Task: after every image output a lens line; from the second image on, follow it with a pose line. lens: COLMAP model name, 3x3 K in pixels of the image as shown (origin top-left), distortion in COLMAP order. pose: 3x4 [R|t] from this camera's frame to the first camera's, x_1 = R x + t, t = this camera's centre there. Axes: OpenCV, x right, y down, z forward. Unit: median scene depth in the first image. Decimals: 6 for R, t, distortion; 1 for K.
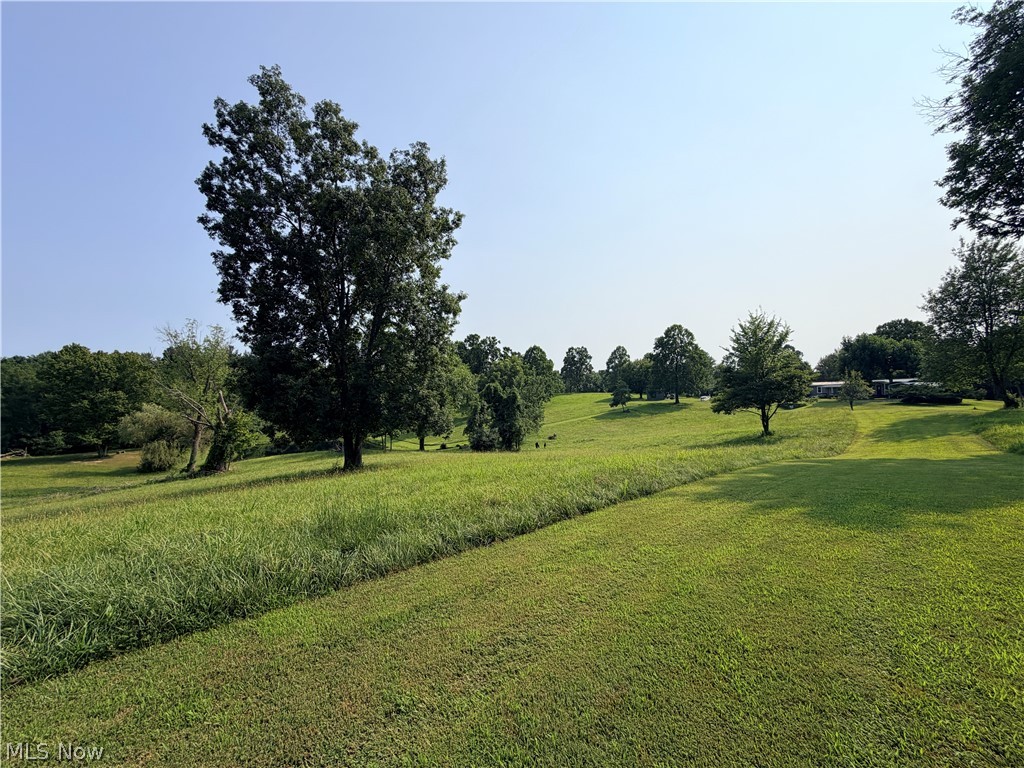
lens RADIAL K [[413.0, 0, 509.9], [0, 413.0, 384.8], [0, 0, 1]] dist [0.005939, -0.001331]
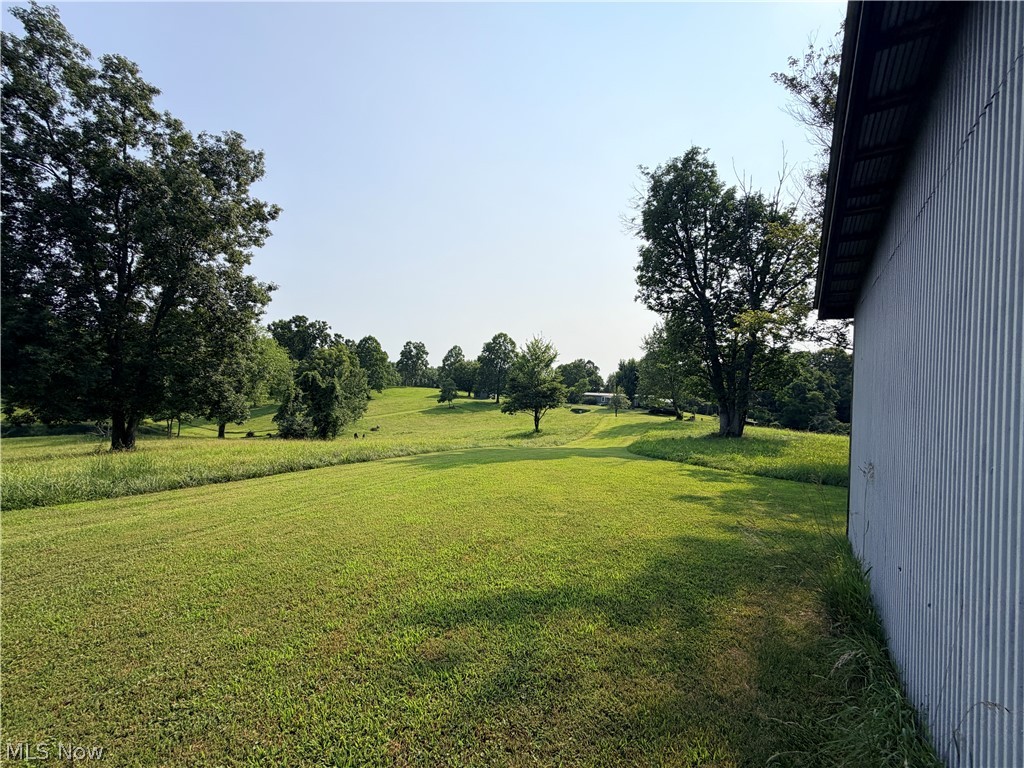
lens RADIAL K [[413.0, 0, 512.7], [0, 413.0, 384.0], [0, 0, 1]] dist [0.005939, -0.001331]
pose [[0.923899, 0.078317, 0.374535, 0.066824], [-0.082736, 0.996562, -0.004294, -0.018124], [-0.373584, -0.027021, 0.927203, -0.178291]]
